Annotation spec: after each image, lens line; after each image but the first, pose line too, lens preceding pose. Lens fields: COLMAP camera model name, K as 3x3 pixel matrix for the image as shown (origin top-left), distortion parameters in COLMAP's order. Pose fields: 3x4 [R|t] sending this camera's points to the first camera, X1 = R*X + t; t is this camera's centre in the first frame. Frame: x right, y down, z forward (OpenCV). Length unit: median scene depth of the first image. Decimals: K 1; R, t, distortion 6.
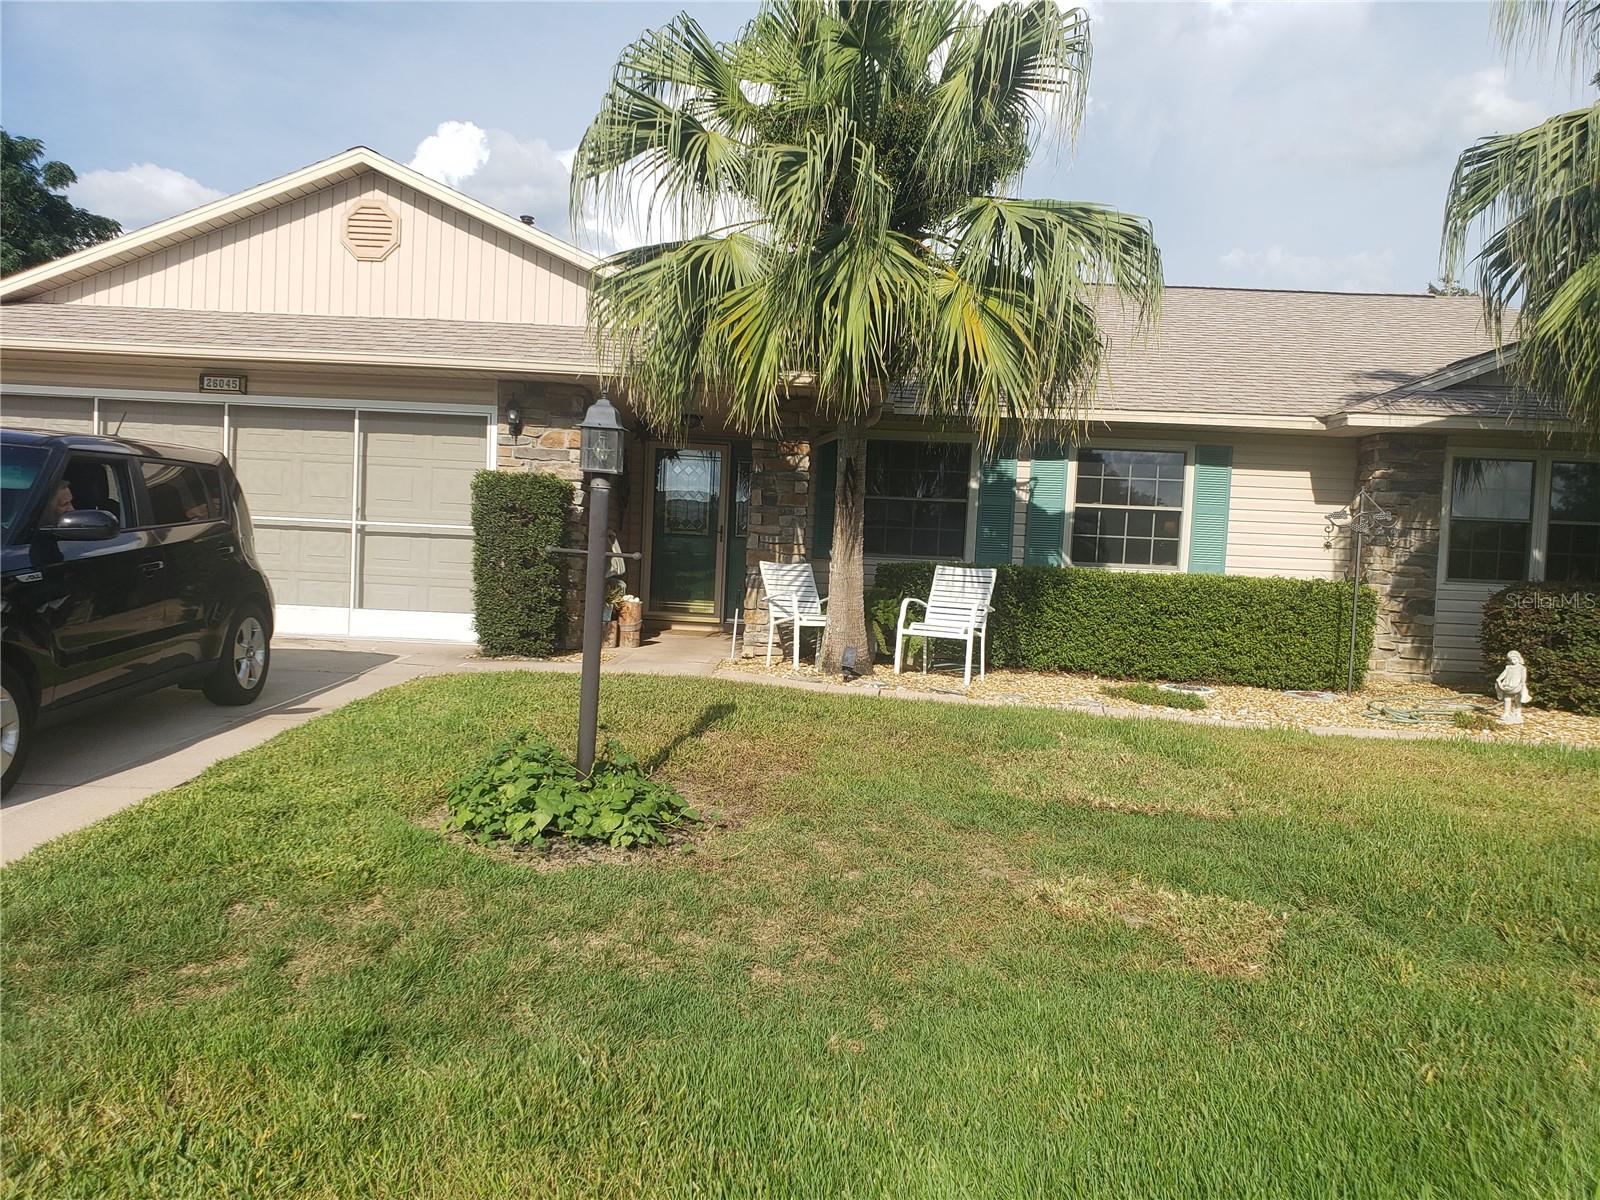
lens RADIAL K [[1240.0, 0, 802.2], [0, 1240.0, 605.2], [0, 0, 1]] dist [0.021919, -0.006114]
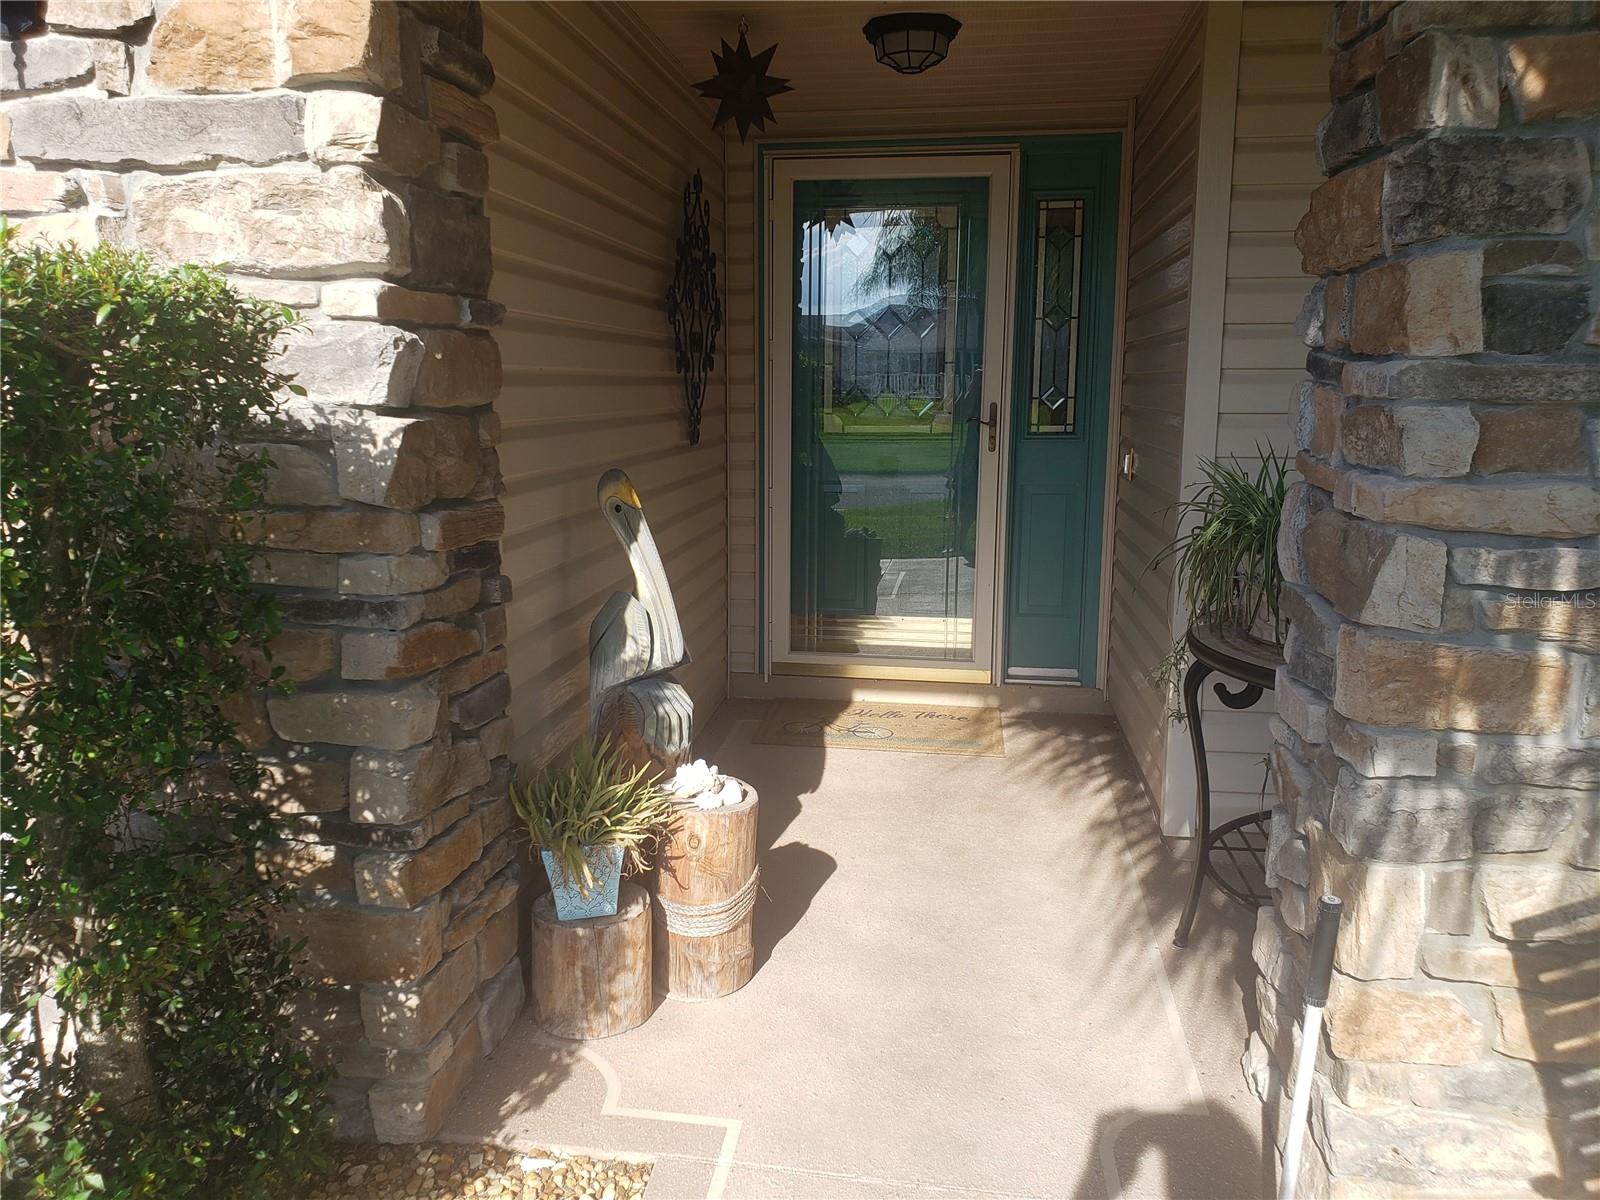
lens RADIAL K [[1240.0, 0, 786.0], [0, 1240.0, 592.5], [0, 0, 1]] dist [0.021919, -0.006114]
pose [[0.990438, -0.027018, -0.135288, -0.091109], [0.044111, 0.991177, 0.124988, -0.069605], [0.130718, -0.129761, 0.982891, 0.777877]]
